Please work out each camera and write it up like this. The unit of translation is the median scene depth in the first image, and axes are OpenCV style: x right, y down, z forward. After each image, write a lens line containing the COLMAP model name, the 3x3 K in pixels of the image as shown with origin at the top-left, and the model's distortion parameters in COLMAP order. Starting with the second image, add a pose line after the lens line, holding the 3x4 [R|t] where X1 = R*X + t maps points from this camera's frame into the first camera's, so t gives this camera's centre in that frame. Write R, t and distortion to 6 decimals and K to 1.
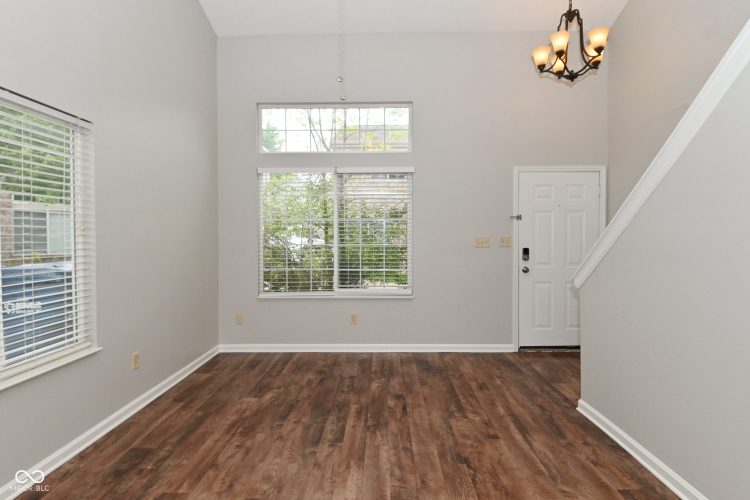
lens RADIAL K [[393.7, 0, 376.4], [0, 393.7, 243.9], [0, 0, 1]] dist [0.016757, -0.023979]
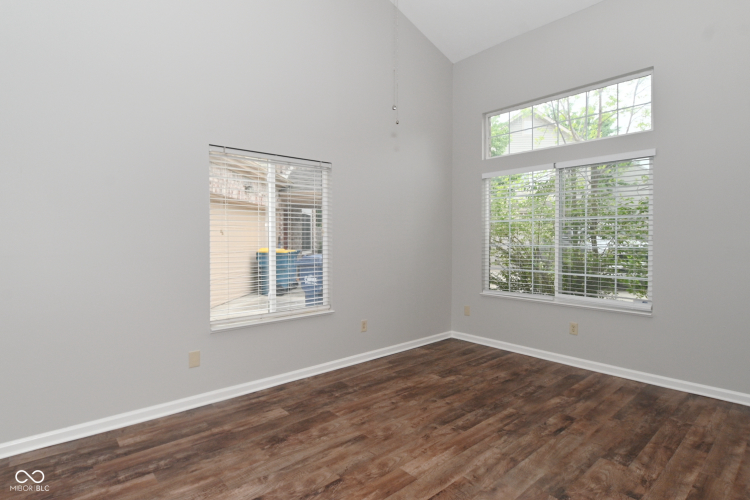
lens RADIAL K [[393.7, 0, 376.2], [0, 393.7, 244.7], [0, 0, 1]] dist [0.016757, -0.023979]
pose [[0.673023, 0.015416, -0.739461, 0.454550], [-0.014972, 0.999862, 0.007218, -0.002841], [0.739470, 0.006213, 0.673161, 0.089017]]
